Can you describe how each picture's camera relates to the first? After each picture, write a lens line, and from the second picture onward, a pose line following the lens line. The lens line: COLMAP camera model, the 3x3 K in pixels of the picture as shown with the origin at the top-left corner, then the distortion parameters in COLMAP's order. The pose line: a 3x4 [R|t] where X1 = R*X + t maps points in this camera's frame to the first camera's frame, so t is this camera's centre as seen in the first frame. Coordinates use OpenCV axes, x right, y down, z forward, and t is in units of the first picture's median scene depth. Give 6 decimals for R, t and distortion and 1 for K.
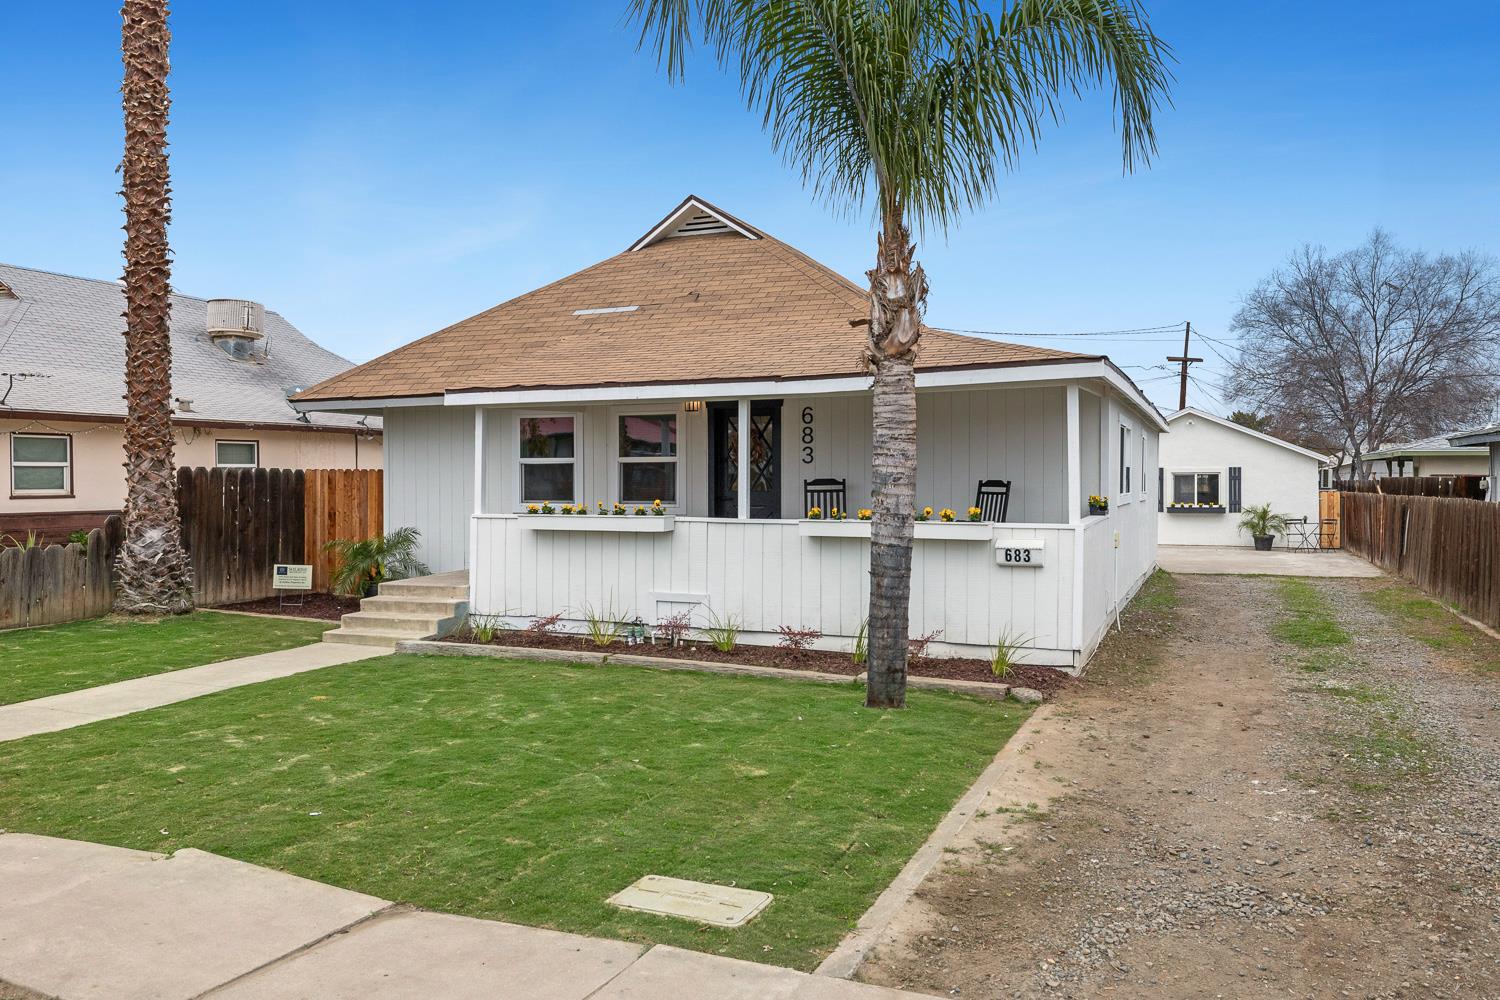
lens RADIAL K [[1079.2, 0, 750.0], [0, 1079.2, 500.0], [0, 0, 1]] dist [0.001826, 0.000886]
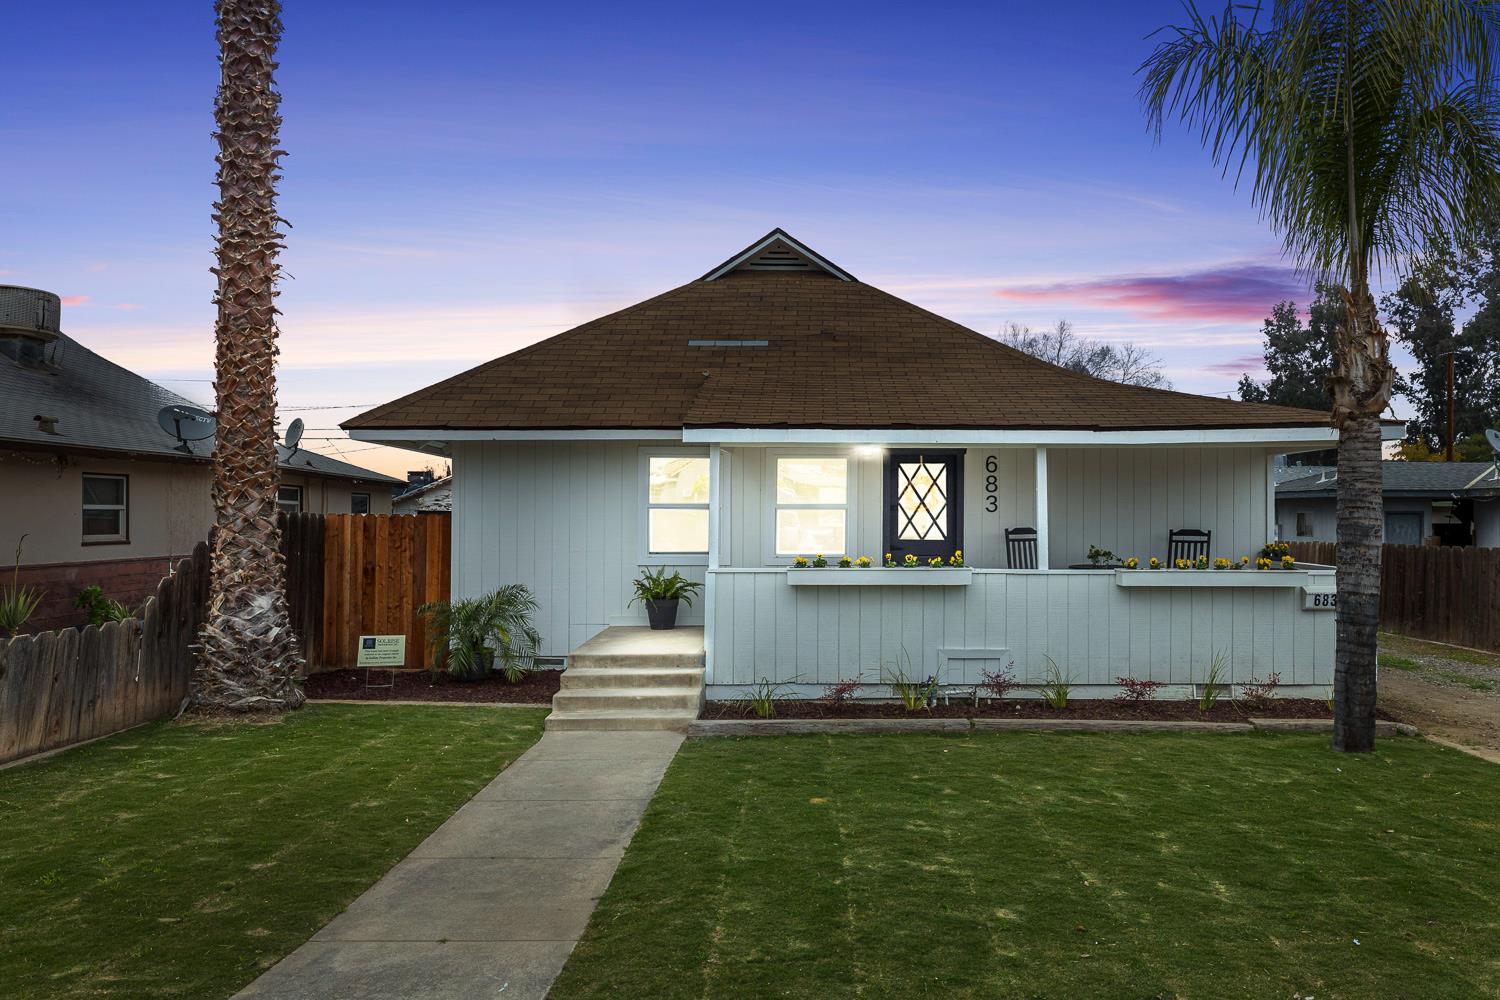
lens RADIAL K [[1032.7, 0, 864.9], [0, 1032.7, 521.7], [0, 0, 1]] dist [0.001261, -0.000253]
pose [[0.911218, 0.003545, 0.411910, -0.471964], [0.005024, 0.999793, -0.019717, -0.007306], [-0.411894, 0.020036, 0.911011, 0.189250]]
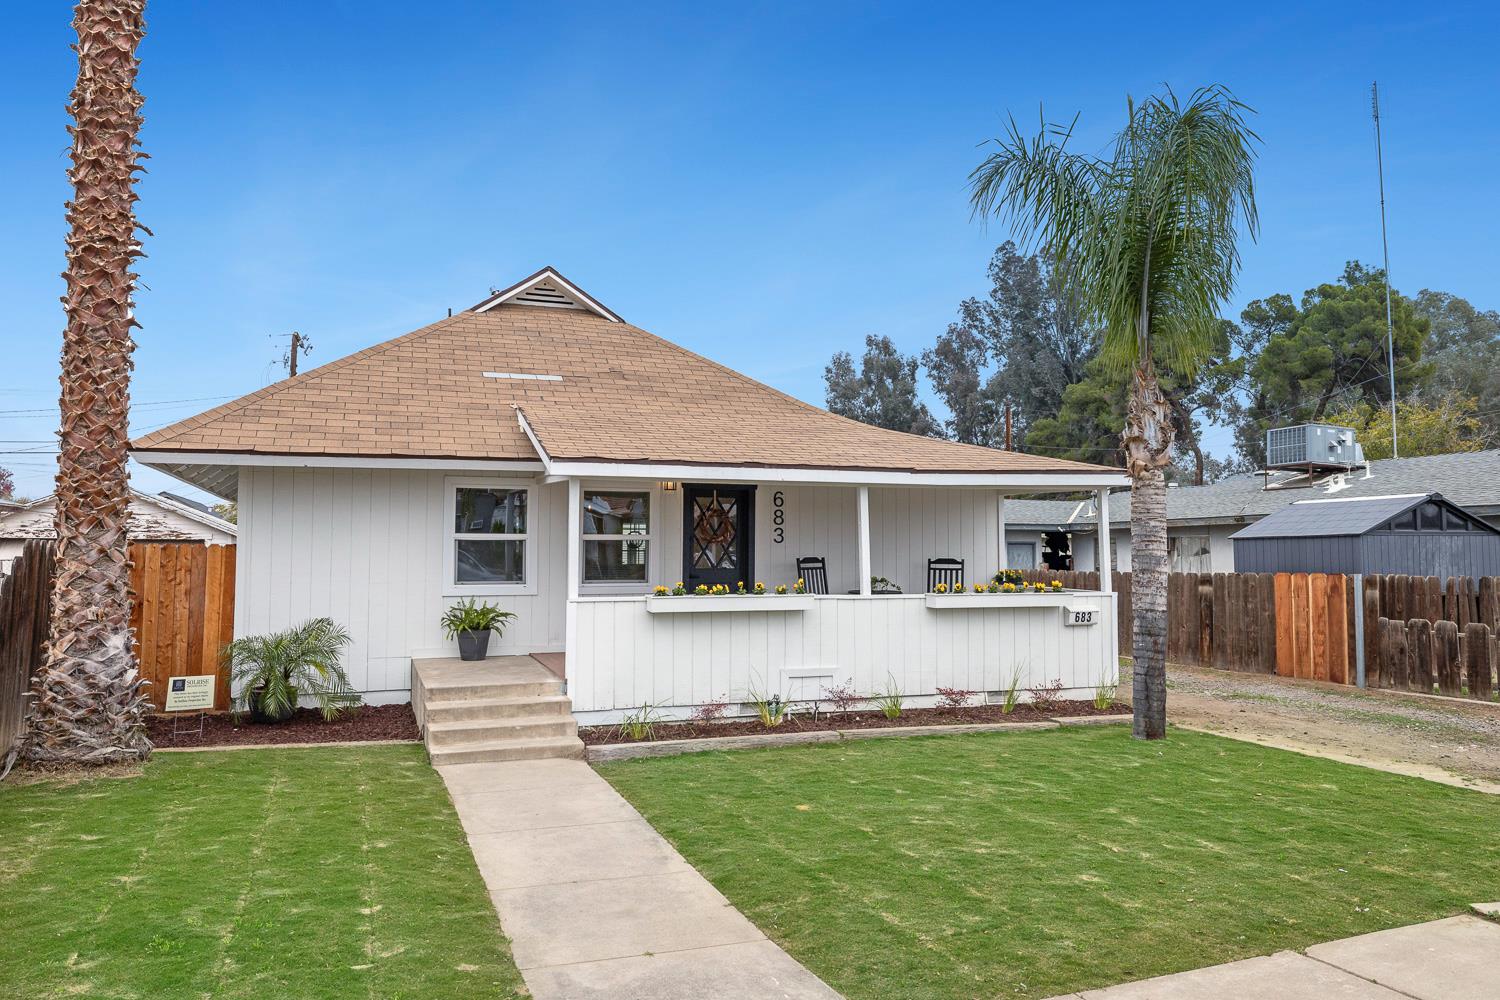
lens RADIAL K [[1006.9, 0, 753.7], [0, 1006.9, 506.6], [0, 0, 1]] dist [0.001228, -0.000129]
pose [[0.746536, 0.032217, 0.664564, -0.679727], [0.010457, 0.998136, -0.060134, -0.010329], [-0.665263, 0.051842, 0.744807, 0.271681]]
